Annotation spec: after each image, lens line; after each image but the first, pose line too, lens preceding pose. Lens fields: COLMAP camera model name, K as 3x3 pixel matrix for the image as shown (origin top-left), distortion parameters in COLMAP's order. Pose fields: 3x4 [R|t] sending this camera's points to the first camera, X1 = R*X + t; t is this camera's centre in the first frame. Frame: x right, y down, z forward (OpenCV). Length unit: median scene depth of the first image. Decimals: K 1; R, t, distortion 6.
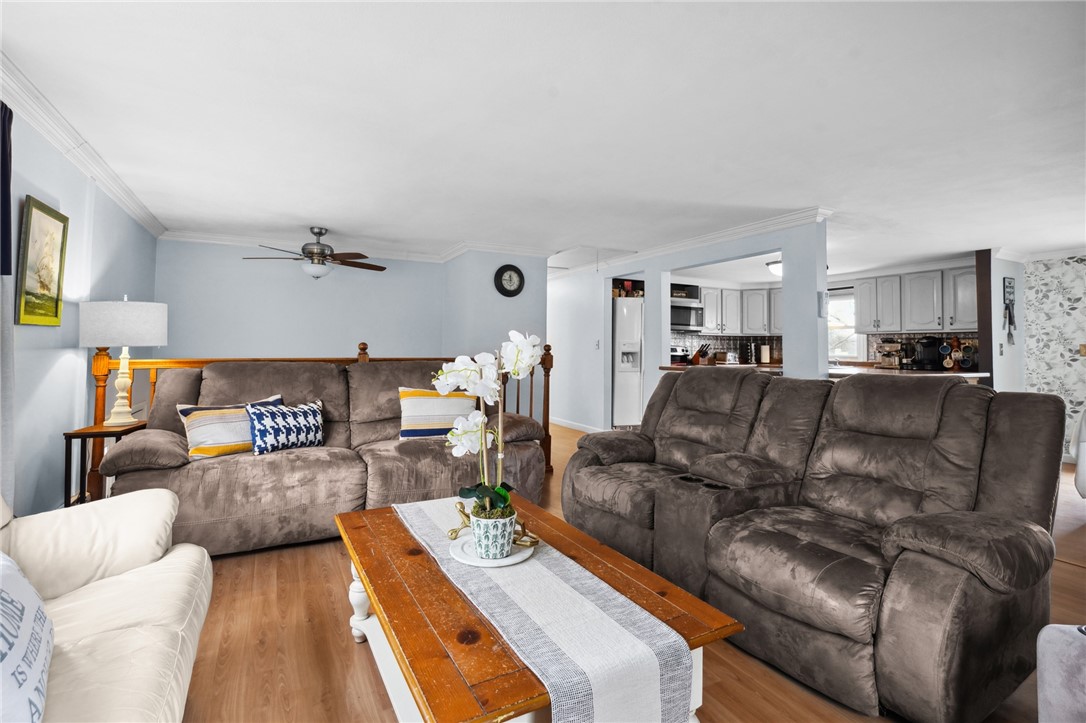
lens RADIAL K [[507.6, 0, 546.7], [0, 507.6, 367.9], [0, 0, 1]] dist [-0.000344, -0.000050]
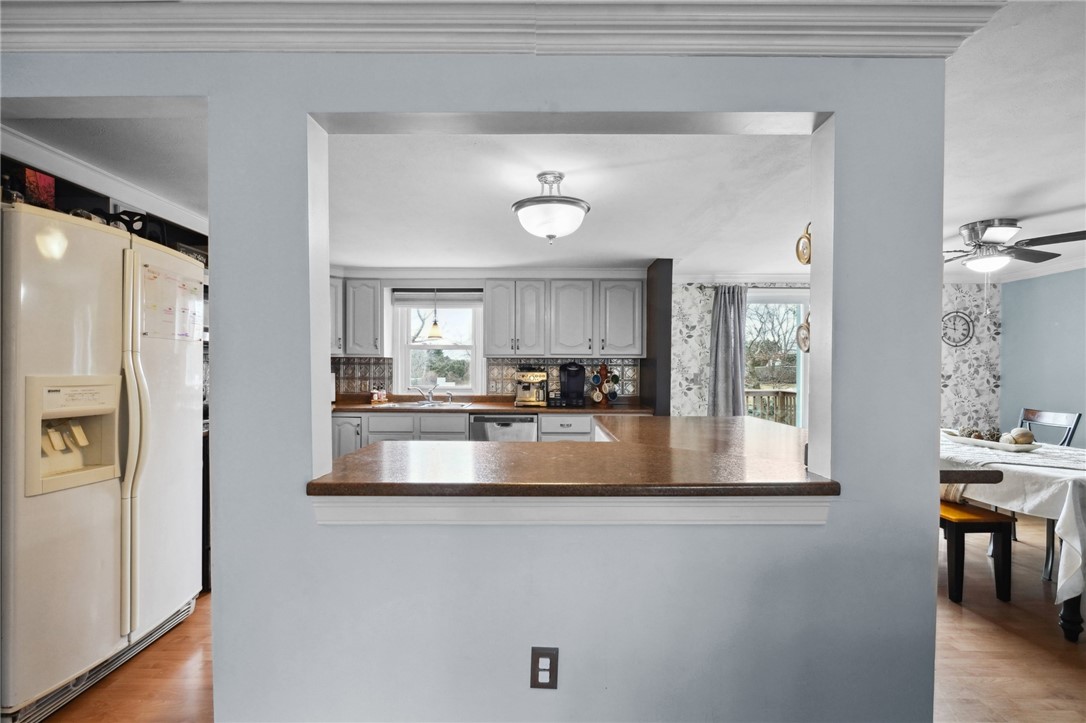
lens RADIAL K [[507.6, 0, 546.7], [0, 507.6, 367.9], [0, 0, 1]] dist [-0.000344, -0.000050]
pose [[0.485484, -0.006356, 0.874223, 0.045998], [0.033031, 0.999393, -0.011077, -0.045722], [-0.873622, 0.034255, 0.485399, 0.641230]]
